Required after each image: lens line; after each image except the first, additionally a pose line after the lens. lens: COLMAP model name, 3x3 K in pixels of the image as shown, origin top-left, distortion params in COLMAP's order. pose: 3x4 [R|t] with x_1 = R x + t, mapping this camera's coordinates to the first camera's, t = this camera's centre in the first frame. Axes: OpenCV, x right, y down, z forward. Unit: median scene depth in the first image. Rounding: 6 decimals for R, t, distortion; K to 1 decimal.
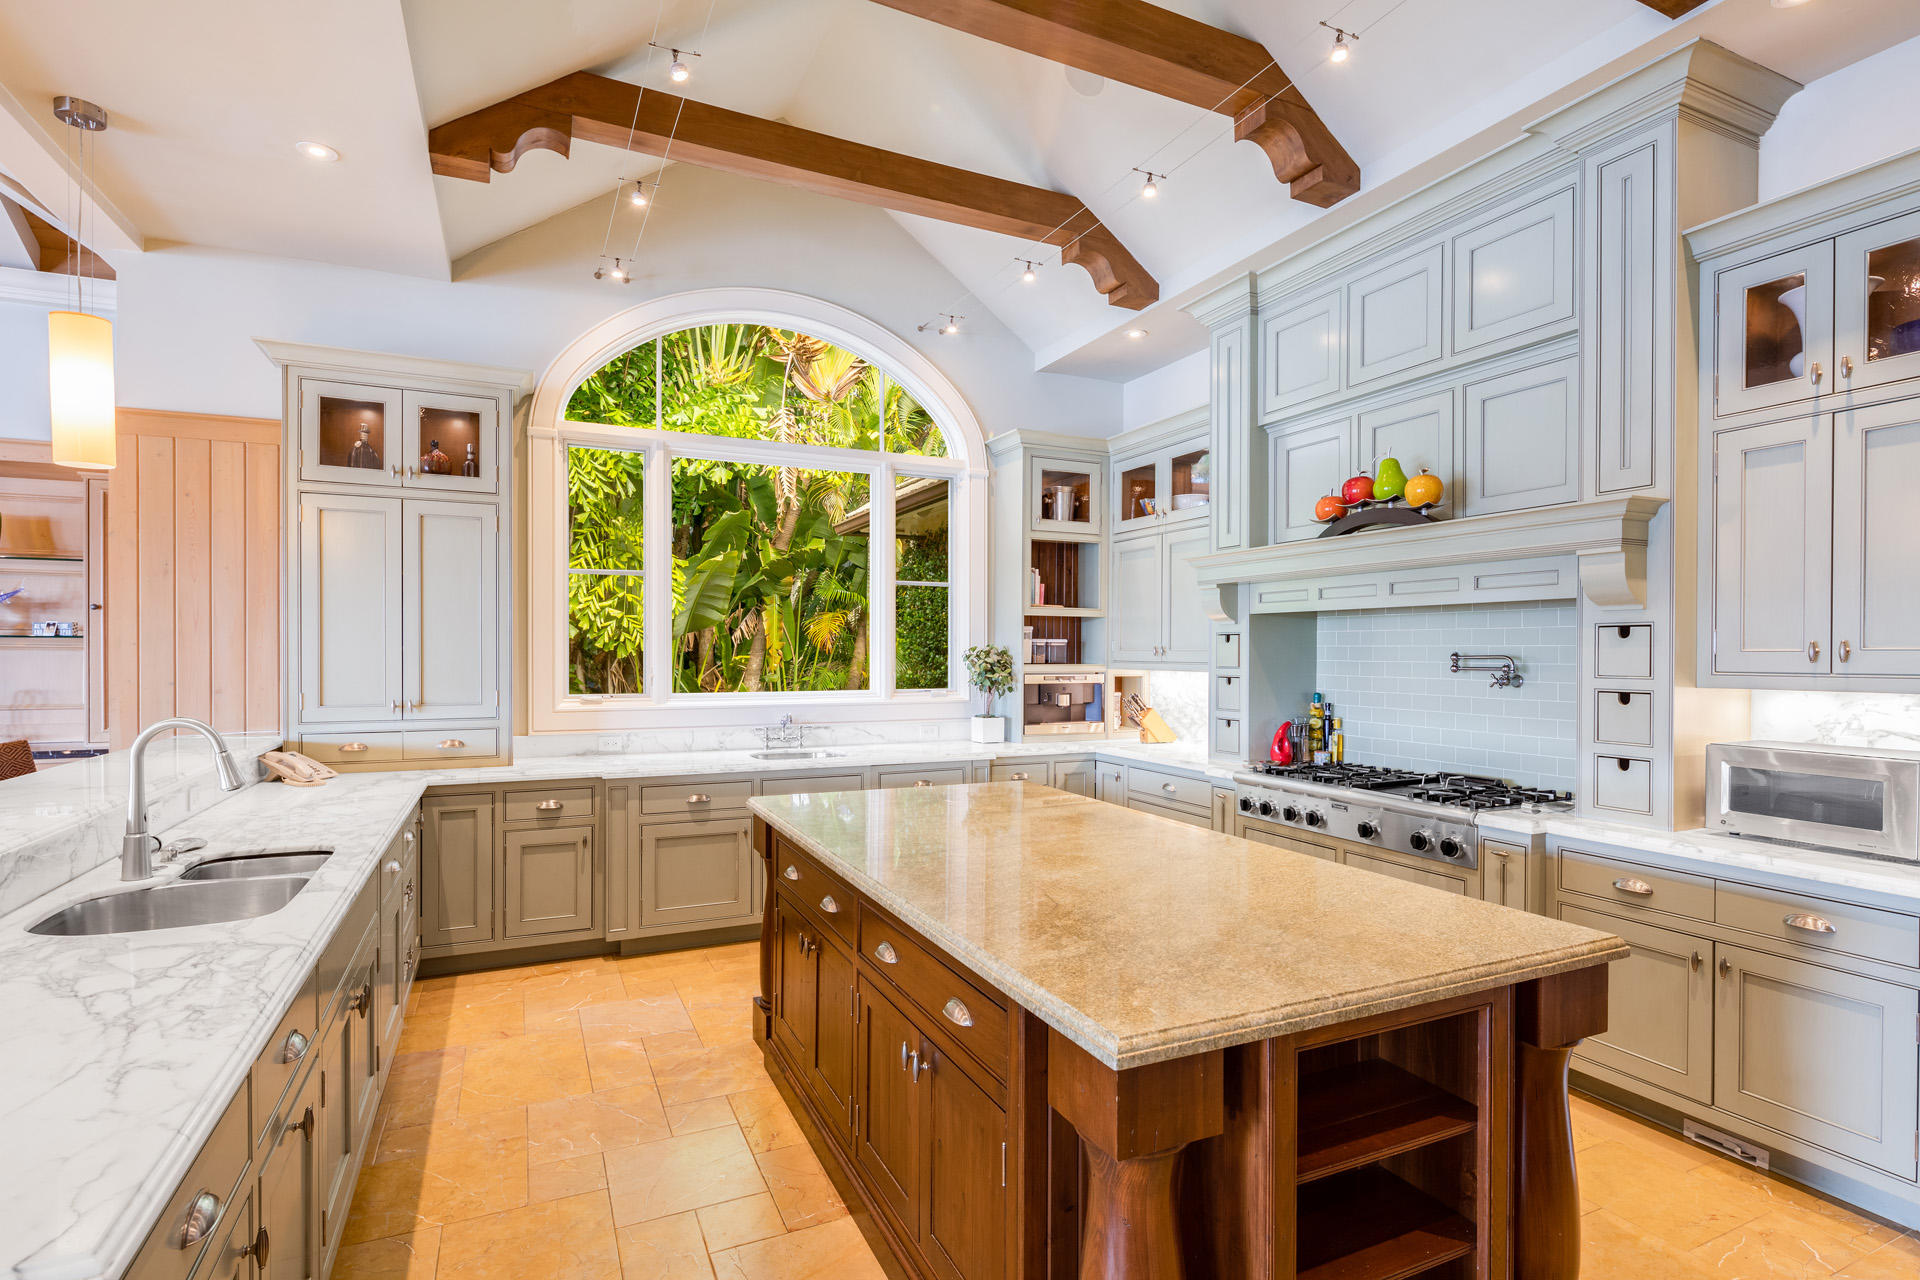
lens RADIAL K [[928.7, 0, 955.4], [0, 928.7, 651.0], [0, 0, 1]] dist [-0.004923, 0.000595]
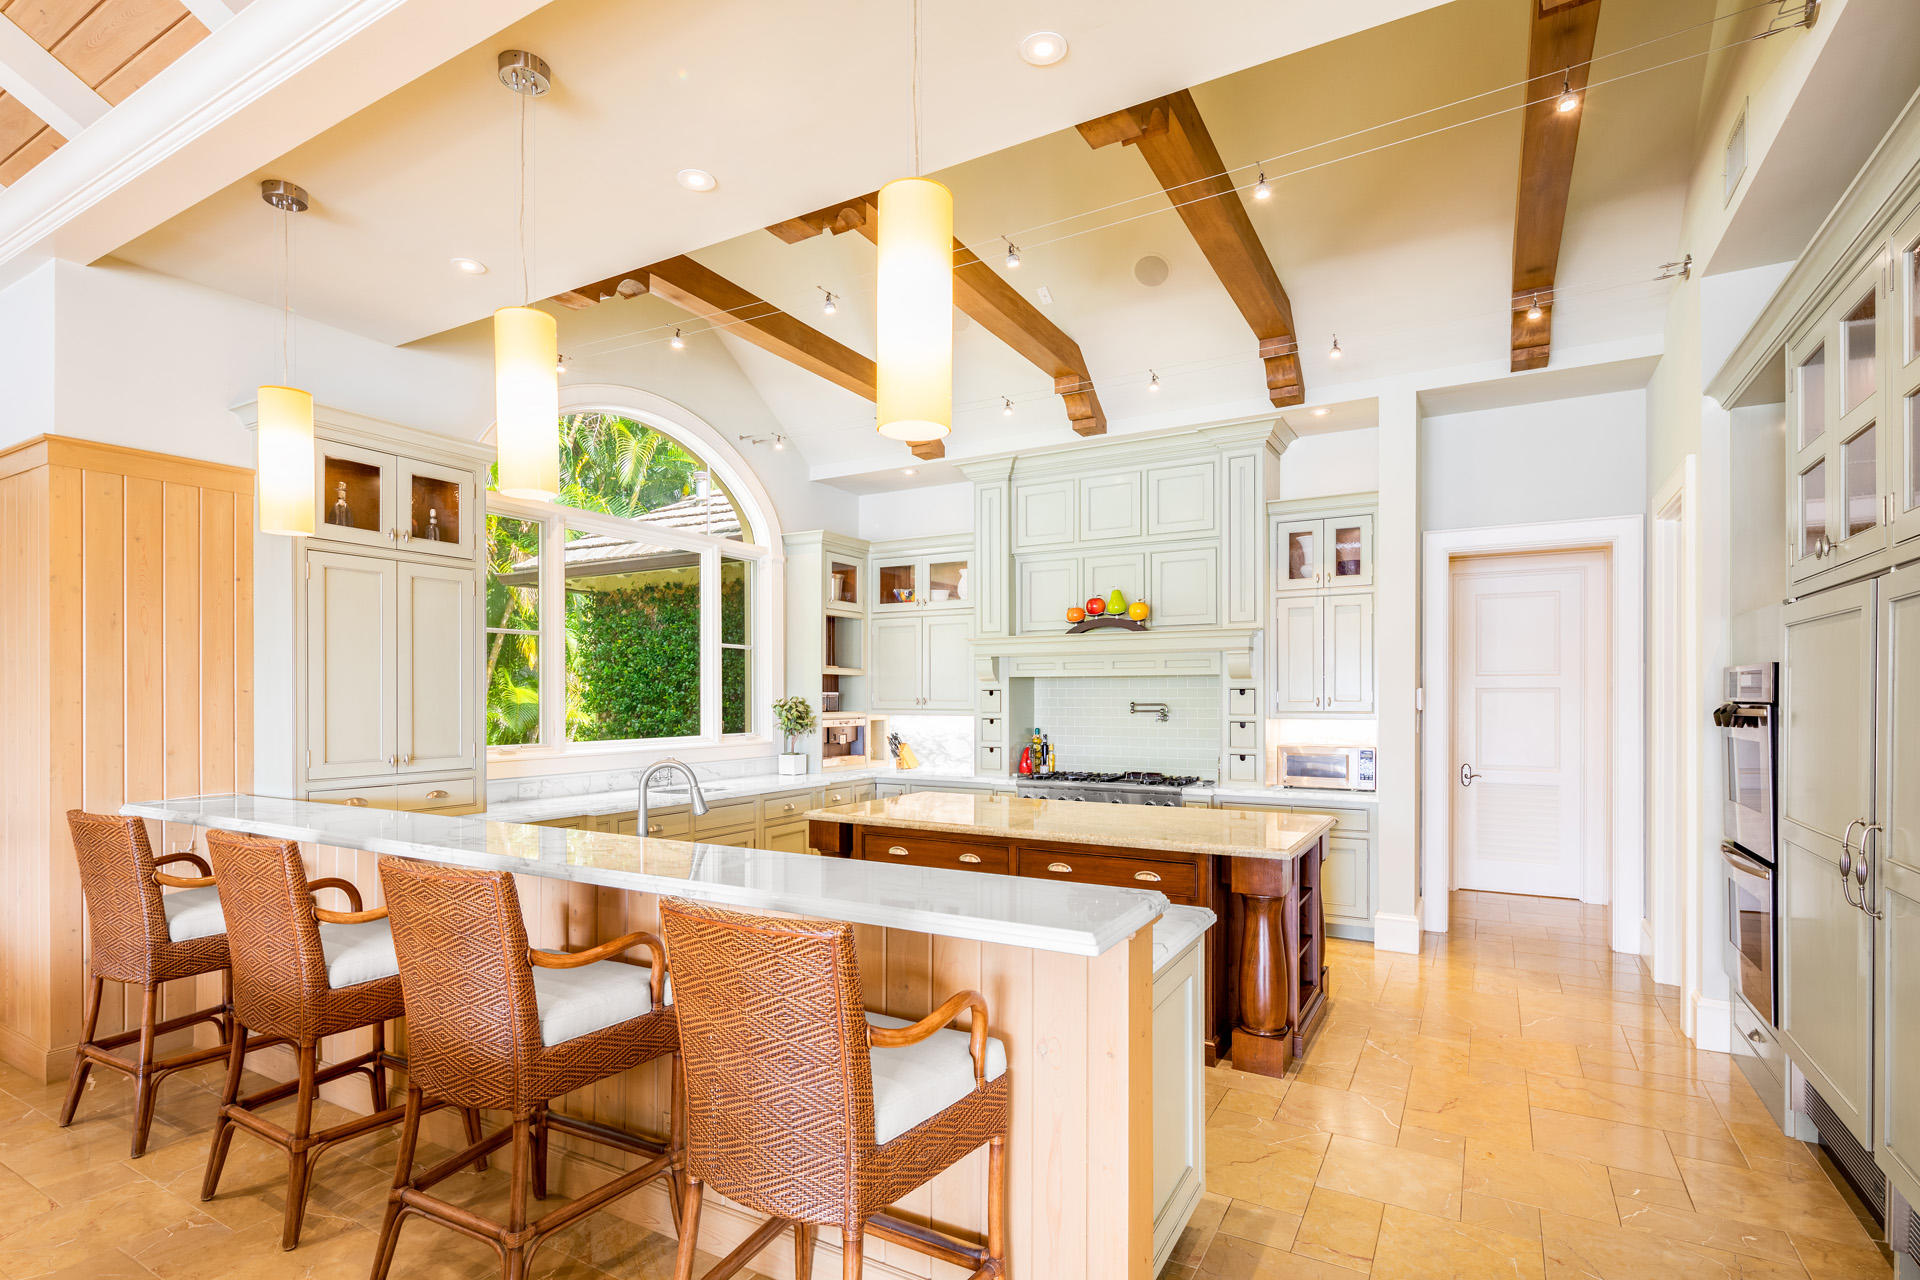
lens RADIAL K [[935.5, 0, 958.9], [0, 935.5, 693.2], [0, 0, 1]] dist [0.001290, -0.000400]
pose [[0.815145, -0.001682, 0.579255, -0.621092], [0.003160, 0.999994, -0.001544, -0.011206], [-0.579249, 0.003089, 0.815145, -0.197058]]
